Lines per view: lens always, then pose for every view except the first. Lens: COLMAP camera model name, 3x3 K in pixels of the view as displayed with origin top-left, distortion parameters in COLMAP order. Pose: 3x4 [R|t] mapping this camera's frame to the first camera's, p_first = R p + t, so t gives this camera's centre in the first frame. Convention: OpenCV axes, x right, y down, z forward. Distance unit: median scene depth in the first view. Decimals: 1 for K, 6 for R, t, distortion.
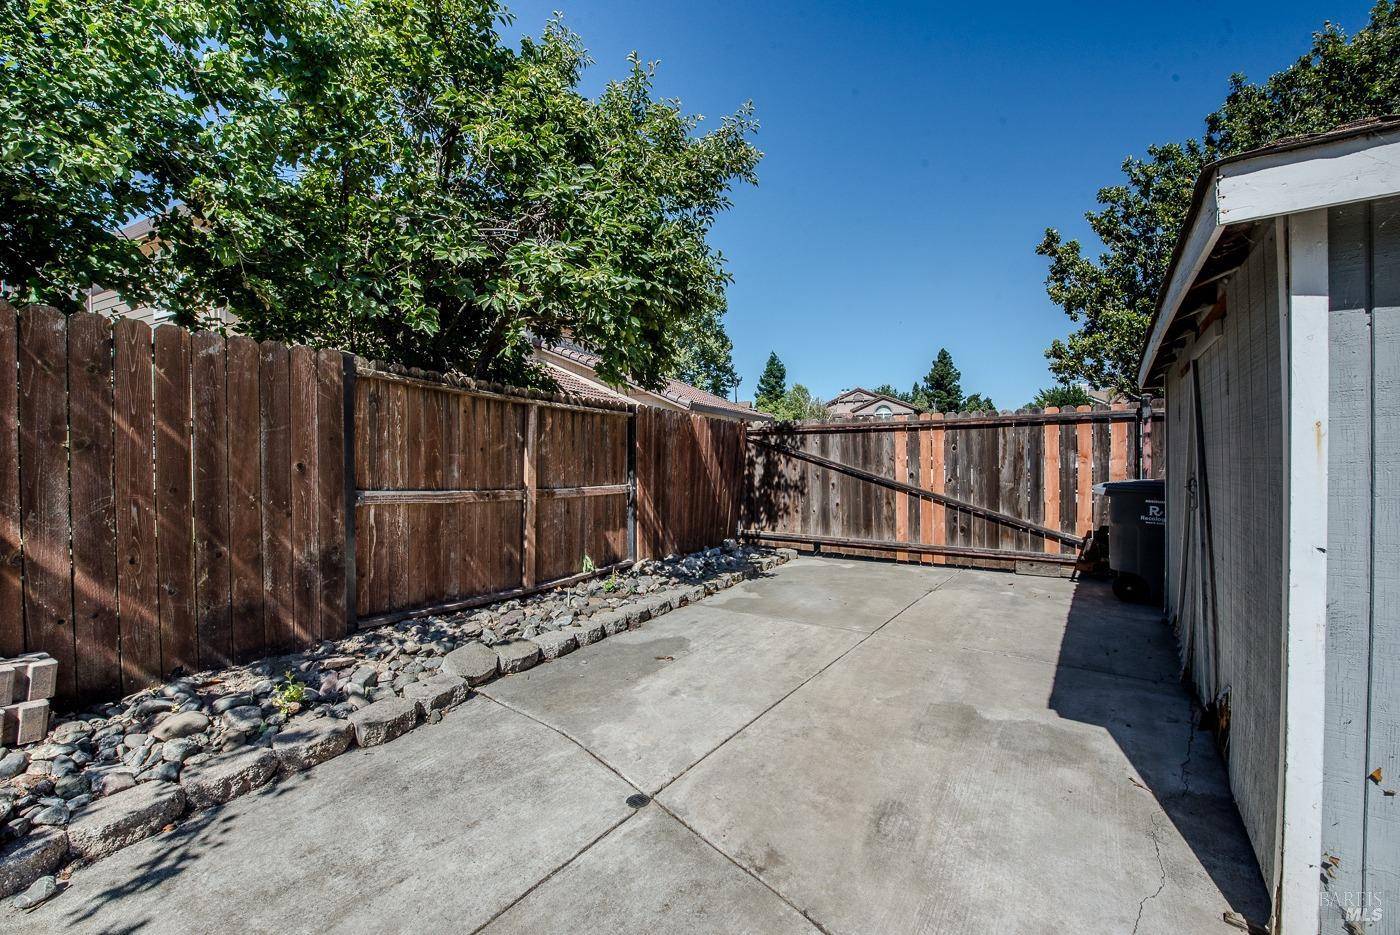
lens RADIAL K [[556.5, 0, 700.0], [0, 556.5, 467.5], [0, 0, 1]] dist [-0.018430, -0.000092]
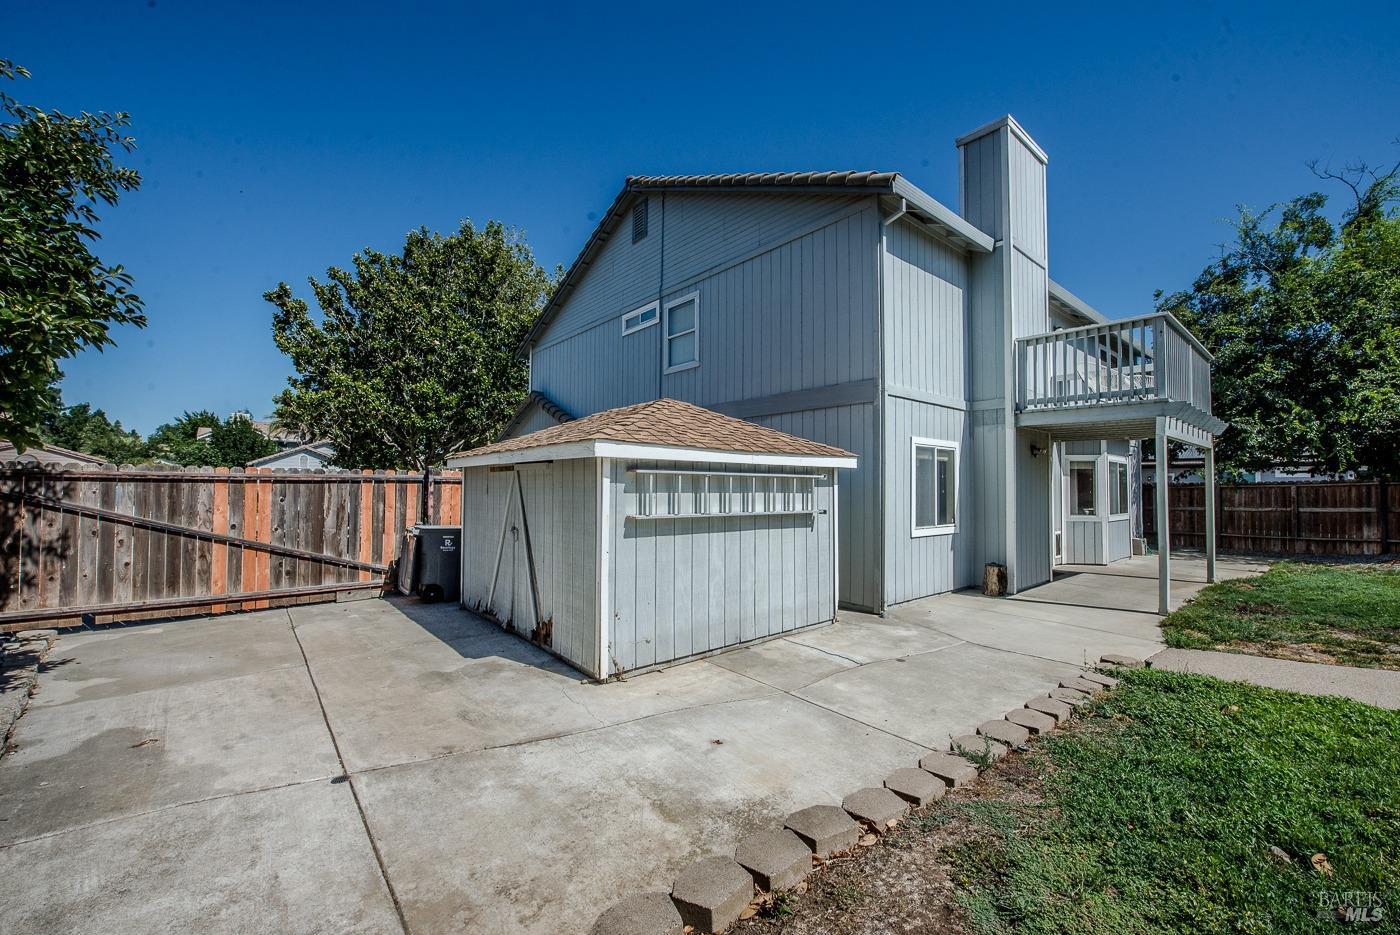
lens RADIAL K [[565.9, 0, 700.0], [0, 565.9, 467.5], [0, 0, 1]] dist [-0.000369, -0.000047]
pose [[0.241755, 0.045086, 0.969289, -0.444803], [0.004783, 0.998852, -0.047654, -0.042489], [-0.970326, 0.016156, 0.241262, -0.088846]]
